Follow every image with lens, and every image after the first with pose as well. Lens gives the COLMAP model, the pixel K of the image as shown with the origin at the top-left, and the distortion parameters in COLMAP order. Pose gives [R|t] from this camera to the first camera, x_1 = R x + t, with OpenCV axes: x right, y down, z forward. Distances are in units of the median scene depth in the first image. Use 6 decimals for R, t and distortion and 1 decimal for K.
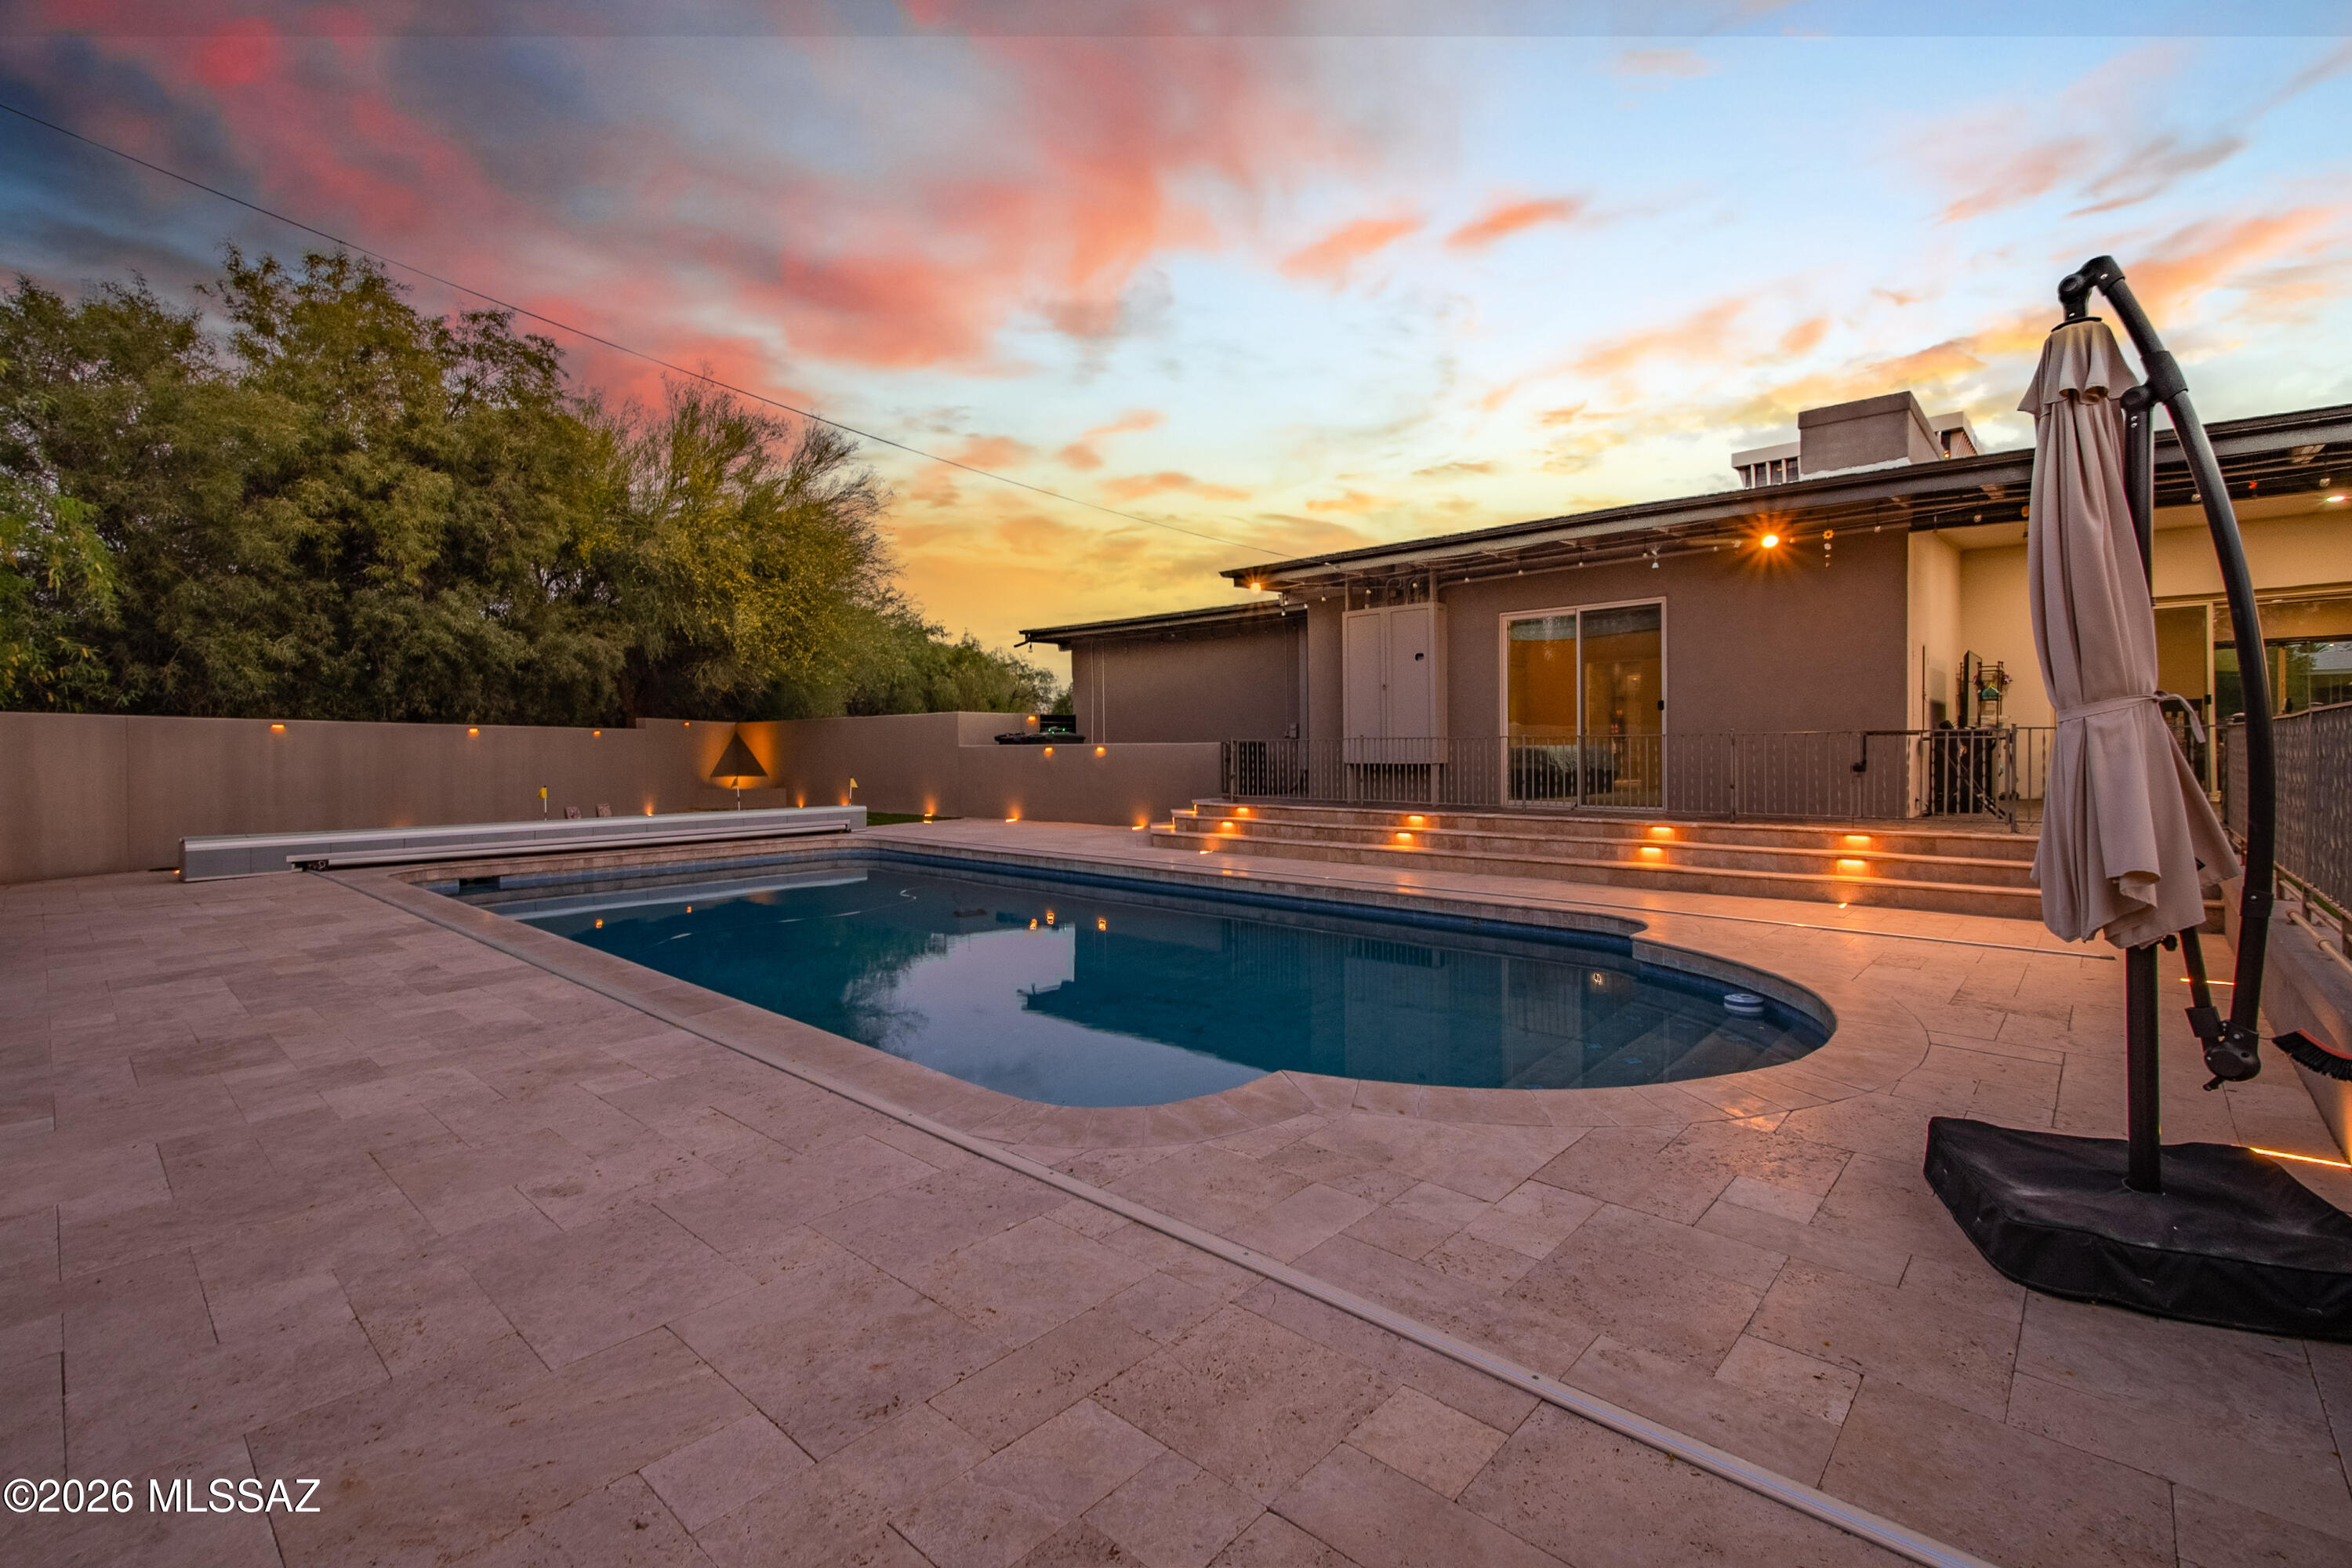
lens RADIAL K [[1032.1, 0, 1180.5], [0, 1032.1, 754.3], [0, 0, 1]] dist [0.000782, -0.000368]
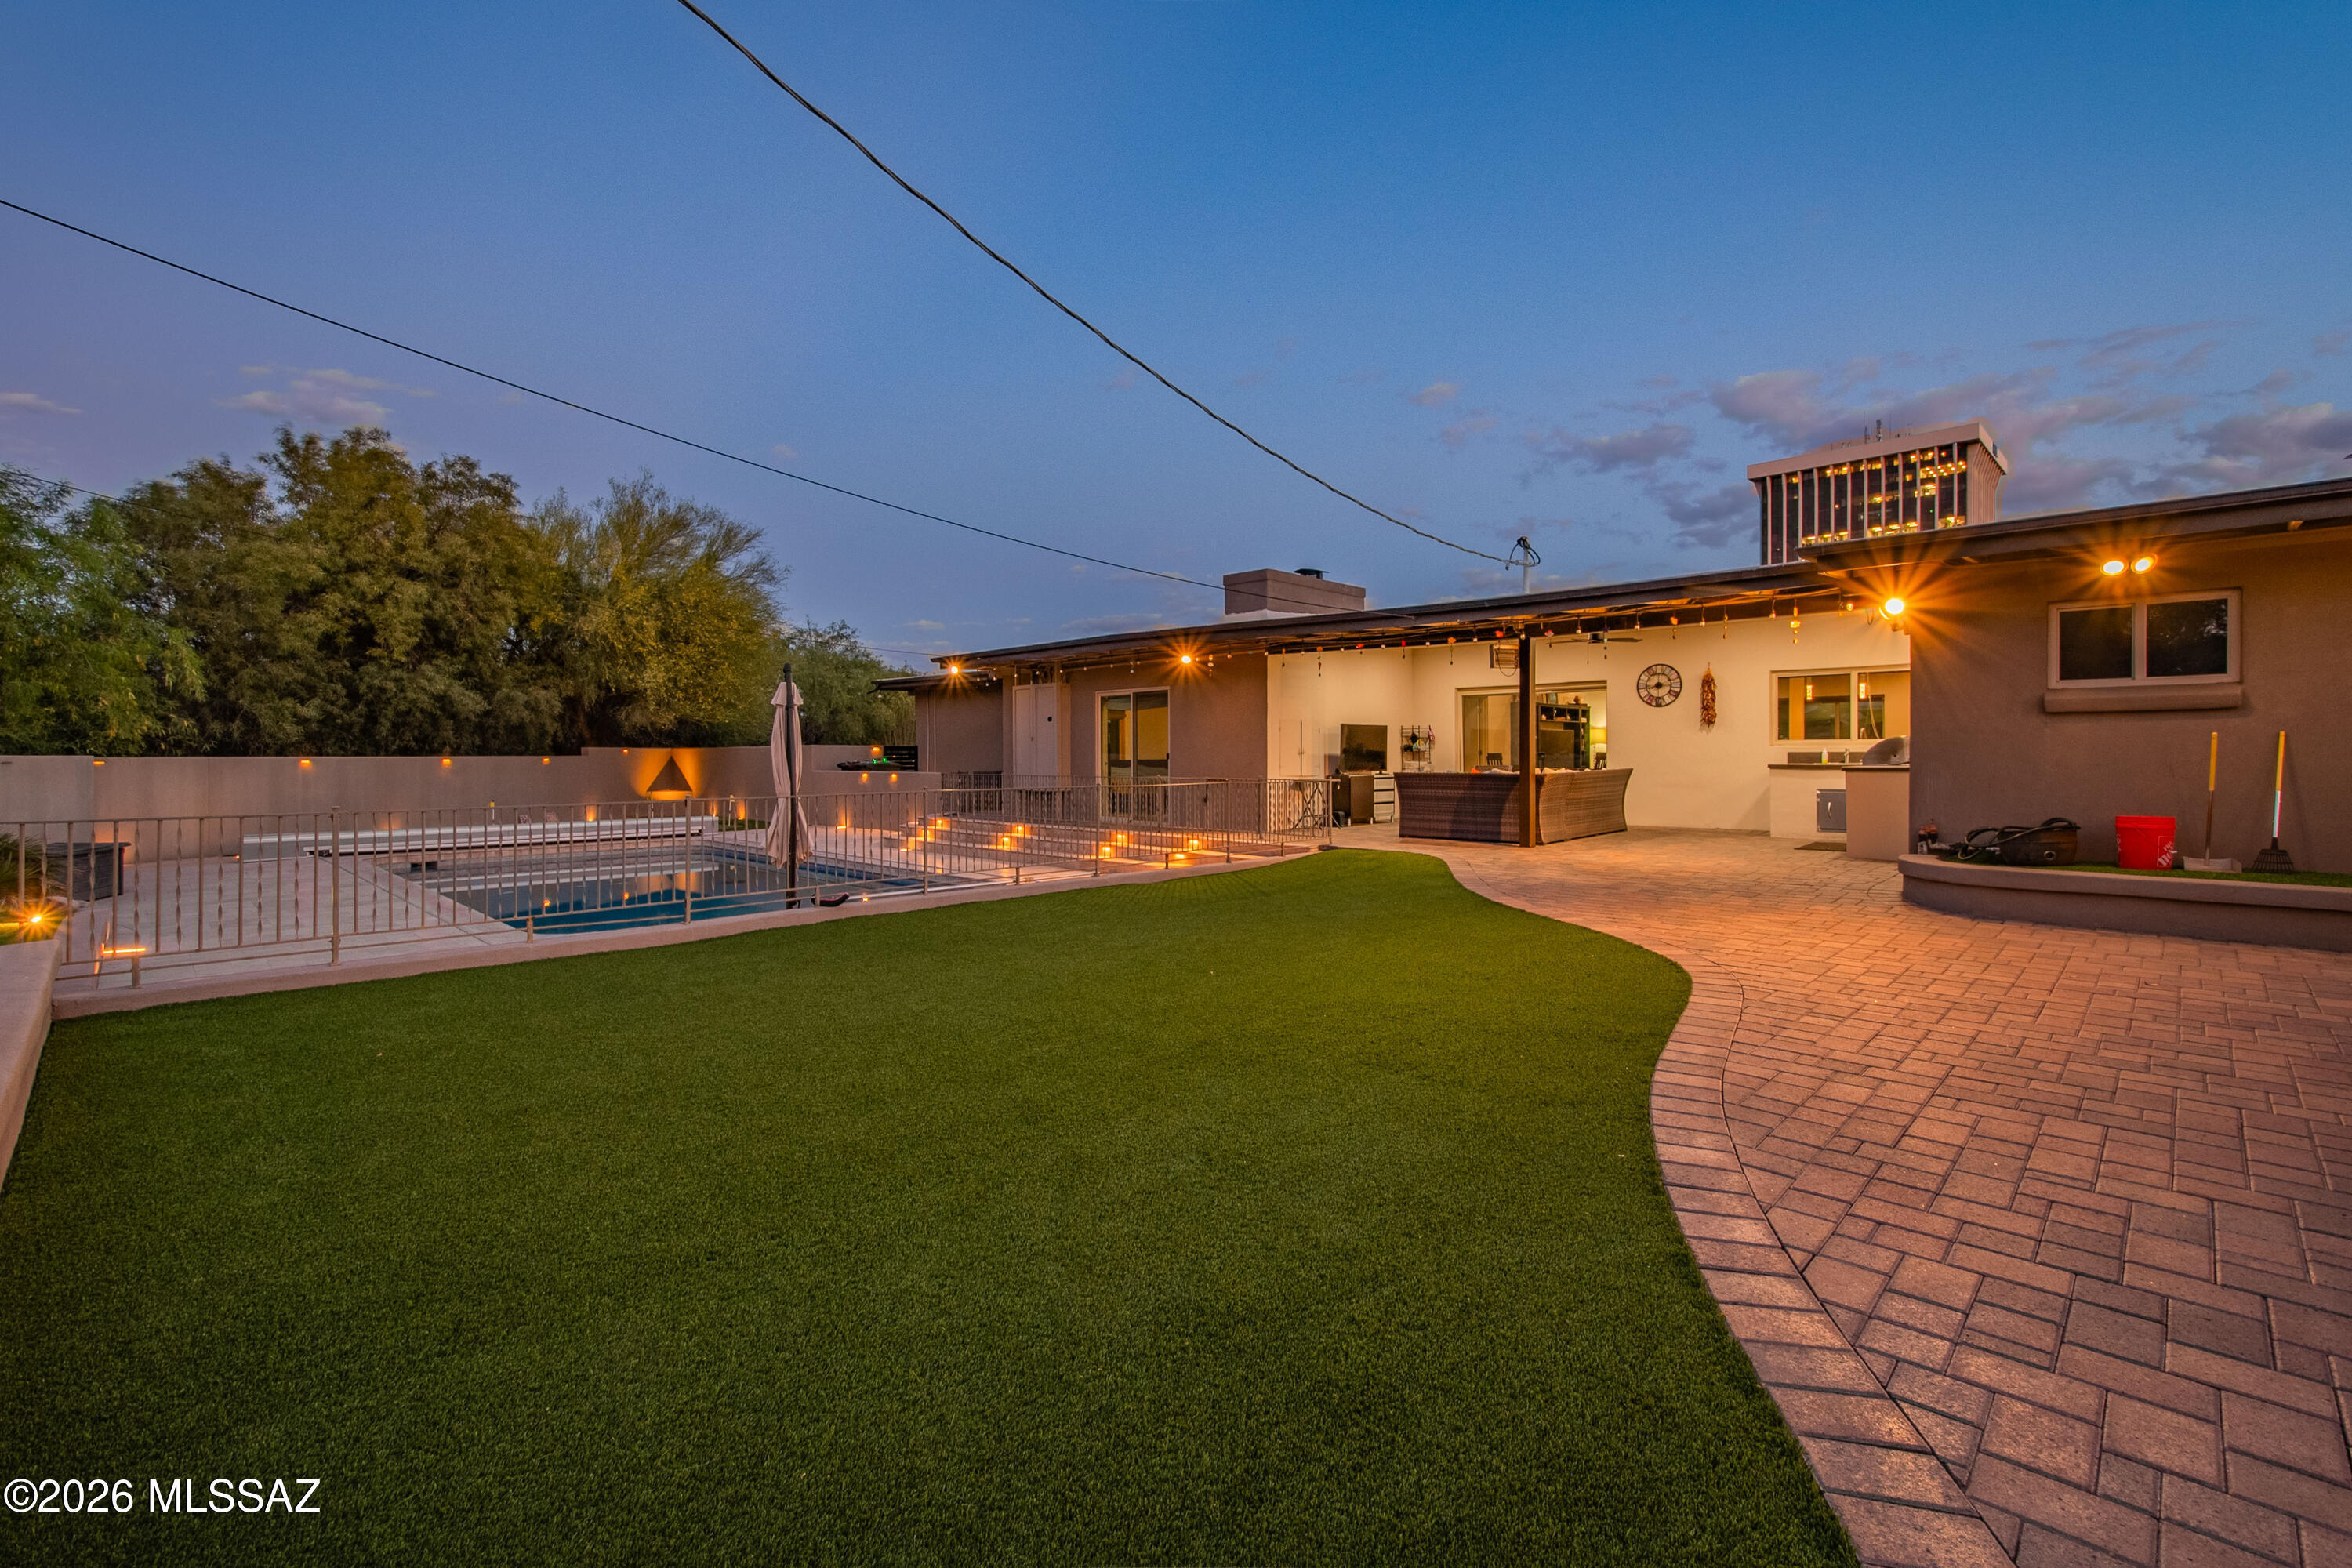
lens RADIAL K [[1032.1, 0, 1180.5], [0, 1032.1, 754.3], [0, 0, 1]] dist [0.000782, -0.000368]
pose [[0.999086, 0.004219, -0.042526, 0.412675], [-0.004479, 0.999972, -0.006012, -0.030804], [0.042499, 0.006197, 0.999077, -0.399734]]
